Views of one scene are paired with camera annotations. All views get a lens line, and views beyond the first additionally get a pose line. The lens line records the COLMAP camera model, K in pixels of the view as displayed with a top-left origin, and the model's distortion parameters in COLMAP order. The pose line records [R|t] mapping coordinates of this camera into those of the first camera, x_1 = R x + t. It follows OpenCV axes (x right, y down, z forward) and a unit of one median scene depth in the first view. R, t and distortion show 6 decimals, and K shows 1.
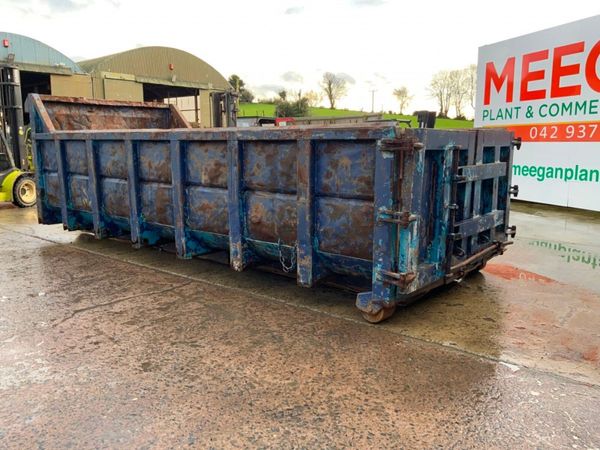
lens RADIAL K [[495.9, 0, 295.7], [0, 495.9, 227.3], [0, 0, 1]] dist [0.080809, -0.145859]
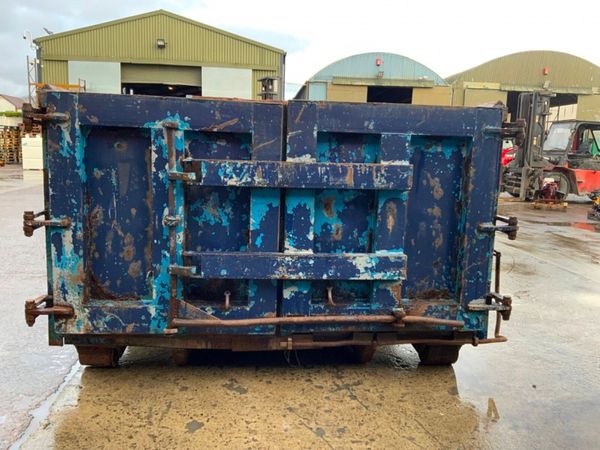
lens RADIAL K [[495.9, 0, 300.6], [0, 495.9, 225.4], [0, 0, 1]] dist [0.080809, -0.145859]
pose [[0.711850, 0.127238, -0.690710, 0.253800], [-0.148864, 0.988442, 0.028664, -0.023154], [0.686374, 0.082418, 0.722563, 0.196988]]
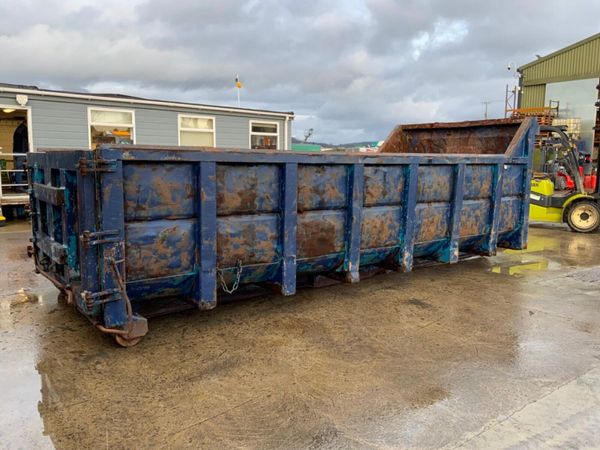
lens RADIAL K [[495.9, 0, 304.2], [0, 495.9, 225.6], [0, 0, 1]] dist [0.080809, -0.145859]
pose [[-0.223398, 0.128935, -0.966162, 0.403417], [-0.174485, 0.969912, 0.169780, -0.100770], [0.958983, 0.206510, -0.194179, 0.558739]]
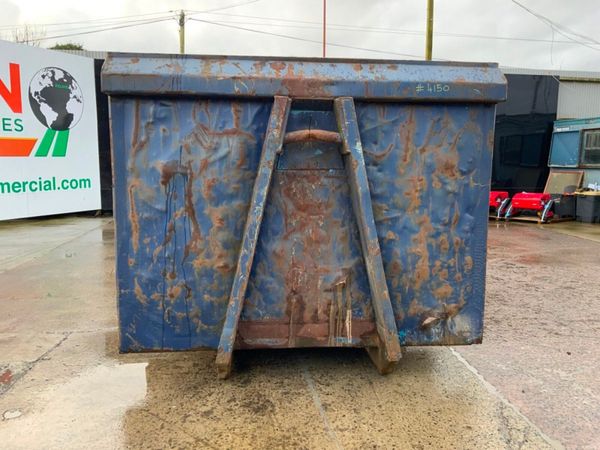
lens RADIAL K [[495.9, 0, 300.1], [0, 495.9, 224.6], [0, 0, 1]] dist [0.080809, -0.145859]
pose [[-0.704076, -0.102456, 0.702695, -0.223767], [0.111089, 0.961463, 0.251493, -0.083746], [-0.701382, 0.255132, -0.665561, 0.476479]]
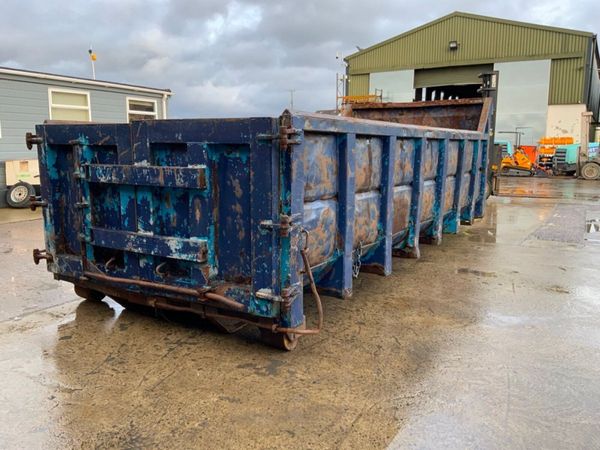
lens RADIAL K [[495.9, 0, 303.2], [0, 495.9, 225.9], [0, 0, 1]] dist [0.080809, -0.145859]
pose [[0.158474, 0.159646, -0.974371, 0.386888], [-0.169576, 0.976579, 0.132427, -0.059147], [0.972692, 0.144244, 0.181834, 0.368438]]
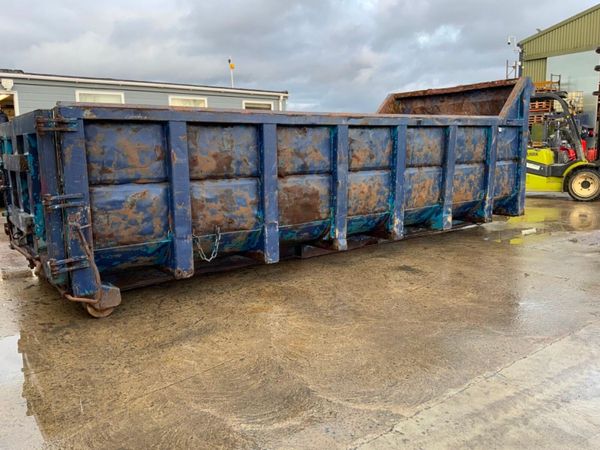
lens RADIAL K [[495.9, 0, 303.9], [0, 495.9, 226.1], [0, 0, 1]] dist [0.080809, -0.145859]
pose [[-0.227973, 0.160661, -0.960321, 0.387479], [-0.143393, 0.969998, 0.196321, -0.085273], [0.963051, 0.182459, -0.198095, 0.573375]]
